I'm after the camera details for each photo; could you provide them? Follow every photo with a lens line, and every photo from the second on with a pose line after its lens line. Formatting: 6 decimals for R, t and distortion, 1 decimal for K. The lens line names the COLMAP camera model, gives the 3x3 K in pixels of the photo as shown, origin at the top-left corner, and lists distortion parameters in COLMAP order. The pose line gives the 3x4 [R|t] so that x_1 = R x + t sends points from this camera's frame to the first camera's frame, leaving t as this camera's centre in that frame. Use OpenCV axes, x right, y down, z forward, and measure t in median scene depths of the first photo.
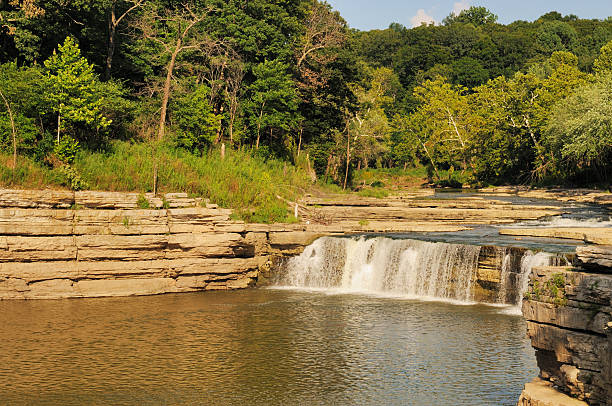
lens RADIAL K [[1409.4, 0, 306.0], [0, 1409.4, 203.0], [0, 0, 1]] dist [0.258487, -0.014659]
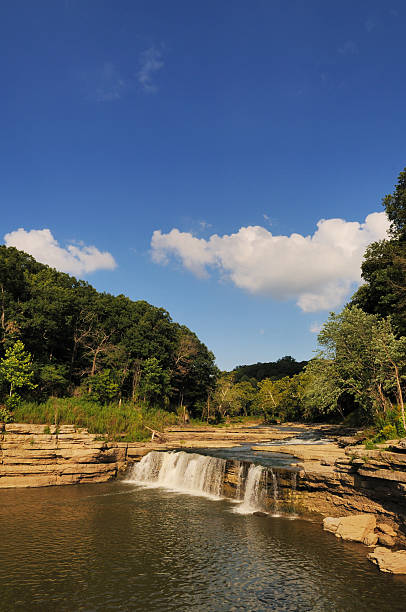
lens RADIAL K [[458.7, 0, 202.6], [0, 458.7, 297.4], [0, 0, 1]] dist [-0.022441, -0.008999]
pose [[0.996284, -0.024663, -0.082517, 0.130057], [0.000828, 0.960821, -0.277170, -0.001818], [0.086120, 0.276072, 0.957271, 0.419274]]
